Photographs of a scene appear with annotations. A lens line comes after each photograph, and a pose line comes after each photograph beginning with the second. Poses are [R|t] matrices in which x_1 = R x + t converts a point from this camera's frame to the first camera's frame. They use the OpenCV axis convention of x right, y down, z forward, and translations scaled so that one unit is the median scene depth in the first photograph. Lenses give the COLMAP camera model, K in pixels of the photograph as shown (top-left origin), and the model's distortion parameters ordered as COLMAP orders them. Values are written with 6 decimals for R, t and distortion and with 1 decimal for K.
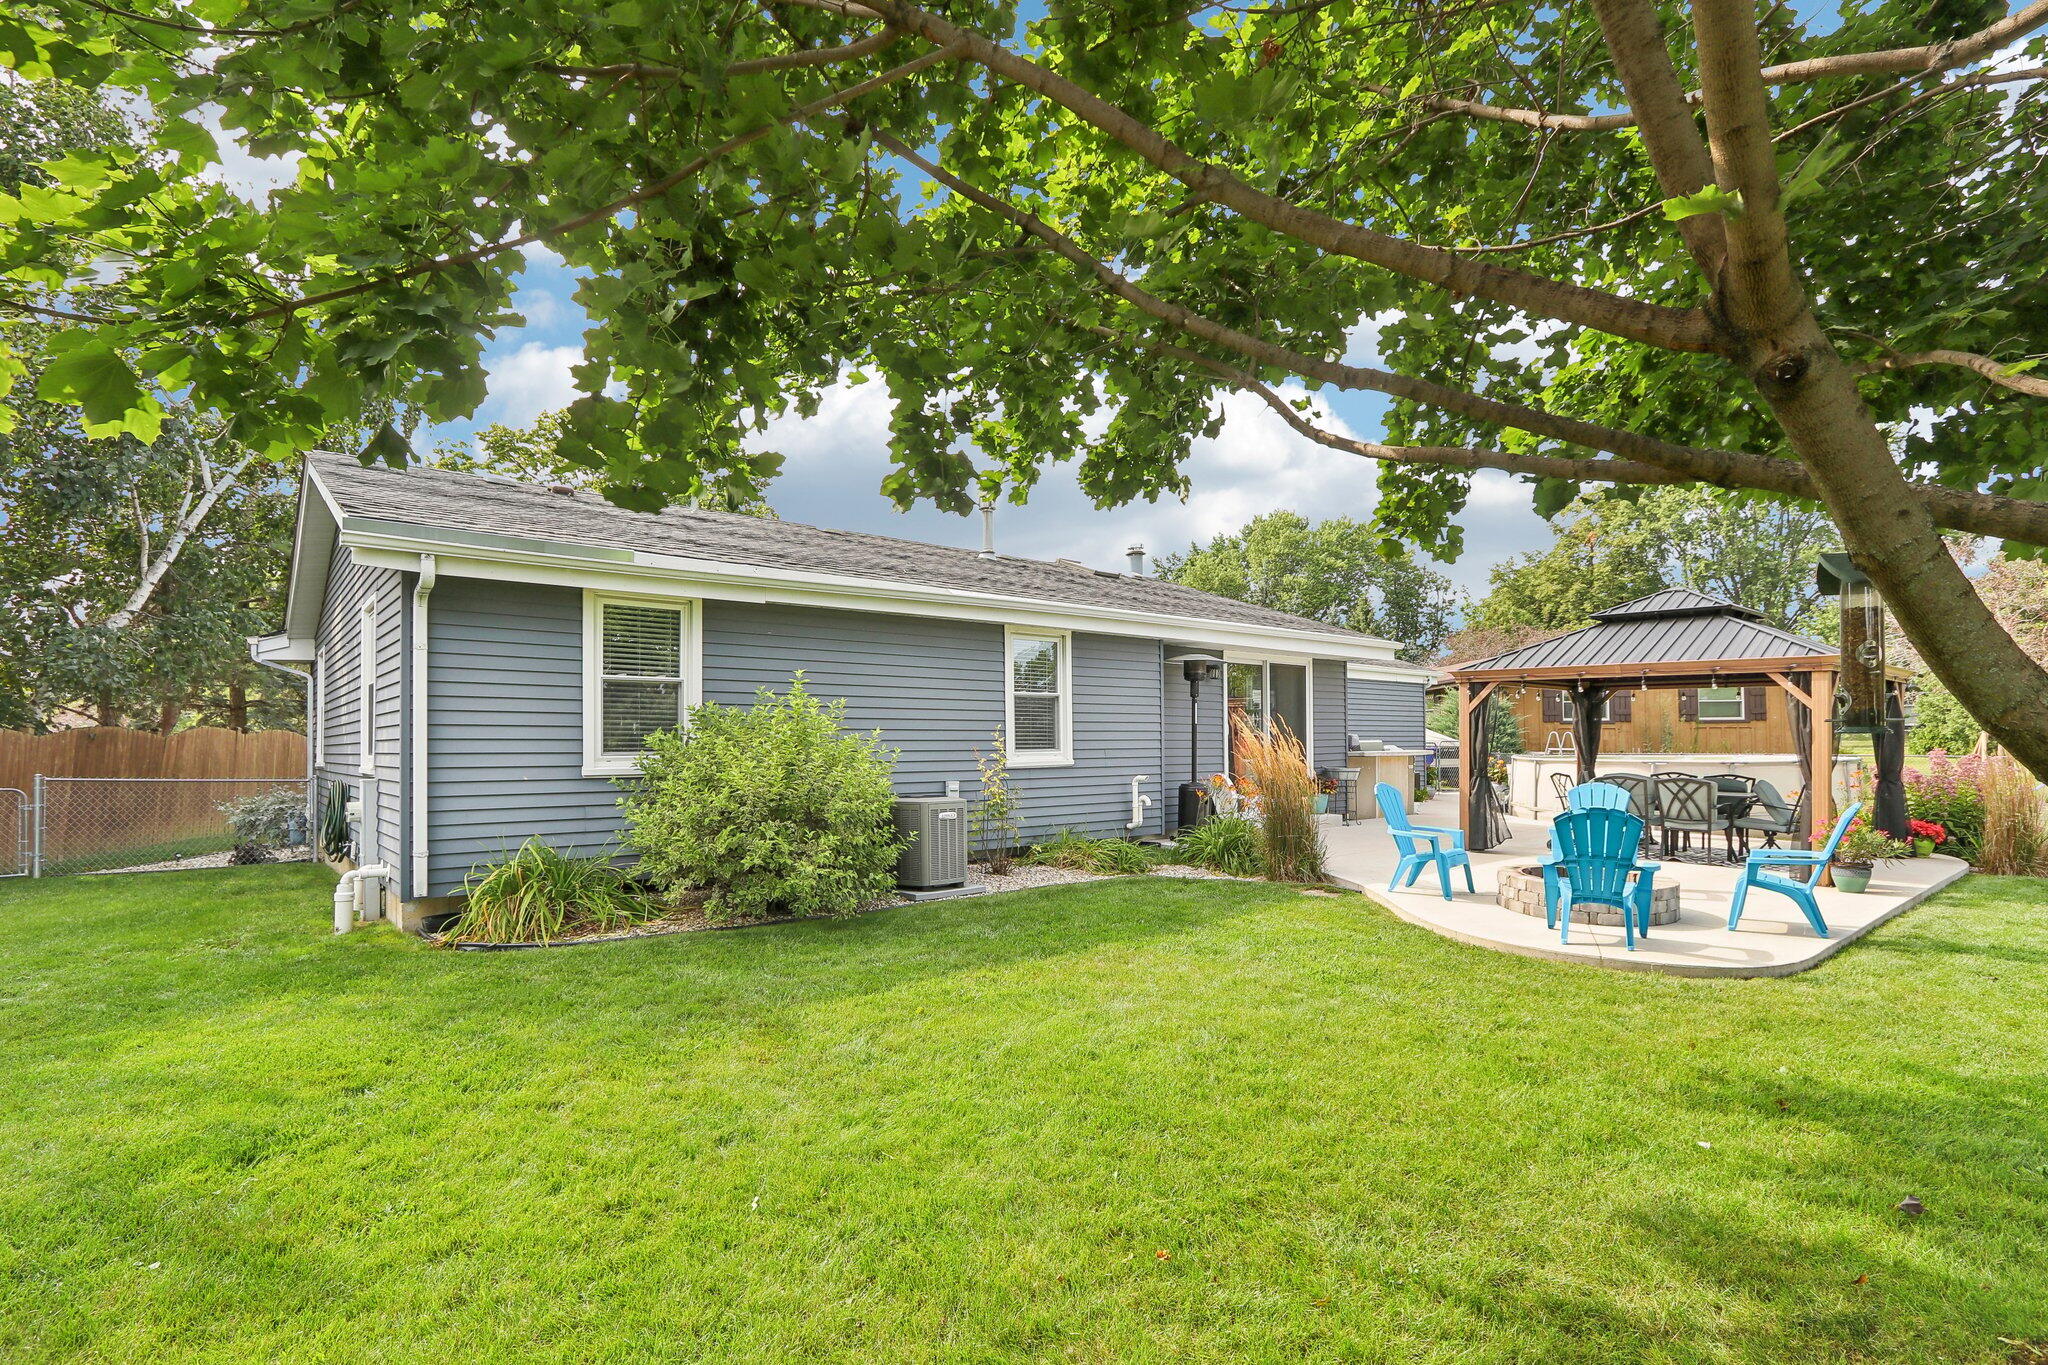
lens RADIAL K [[973.5, 0, 981.2], [0, 973.5, 725.0], [0, 0, 1]] dist [-0.019951, -0.000771]
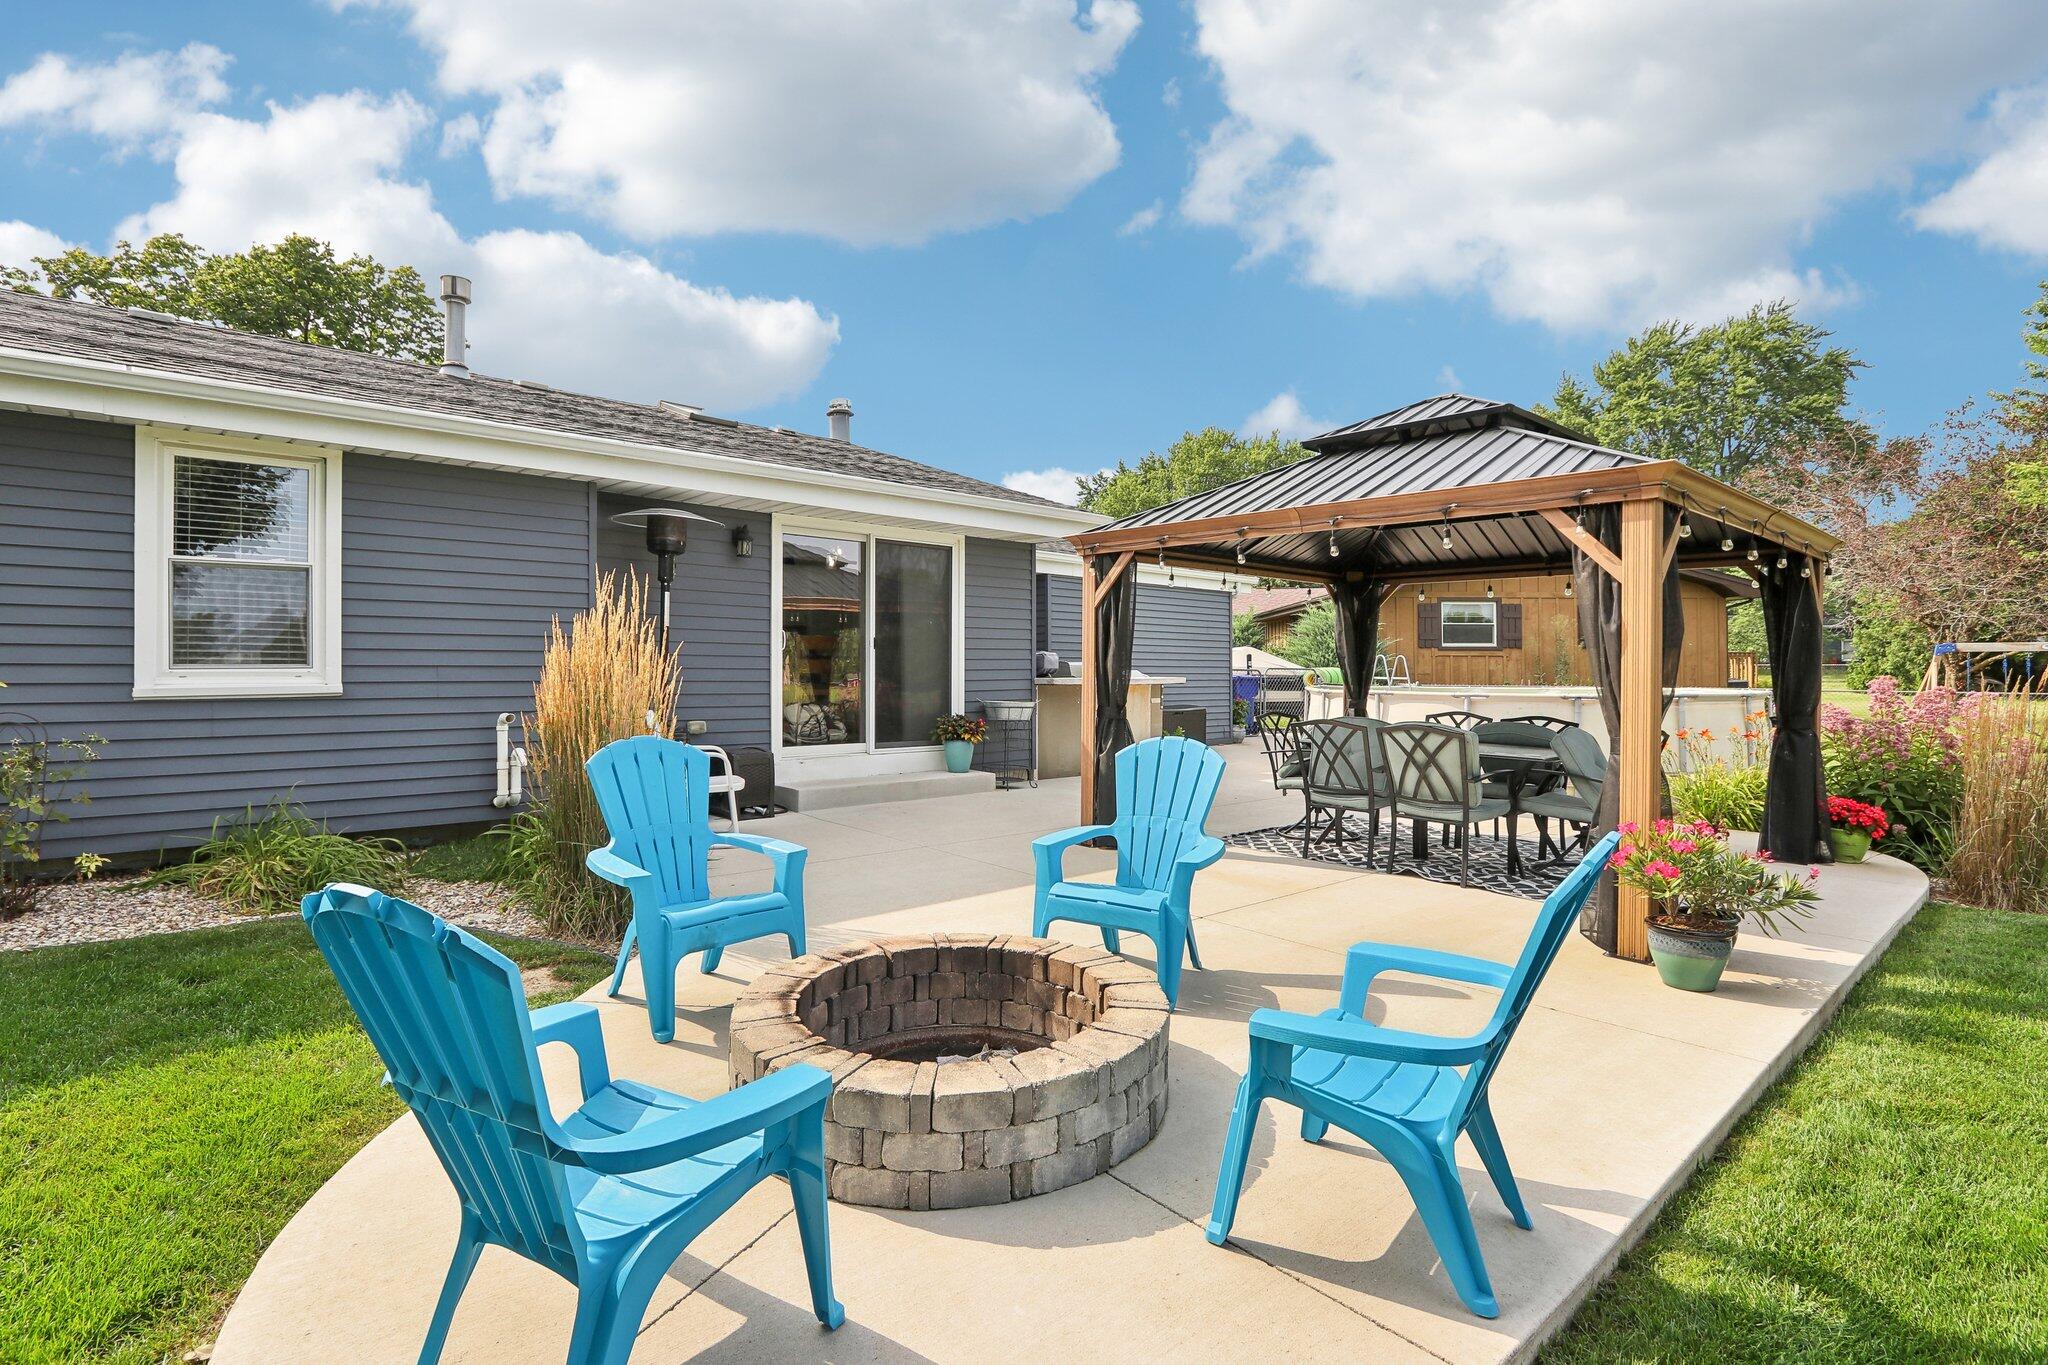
lens RADIAL K [[968.1, 0, 991.0], [0, 968.1, 677.6], [0, 0, 1]] dist [-0.019008, 0.000595]
pose [[0.999248, 0.005528, 0.038377, 0.449581], [-0.006349, 0.999753, 0.021322, 0.017995], [-0.038250, -0.021549, 0.999036, 0.450707]]
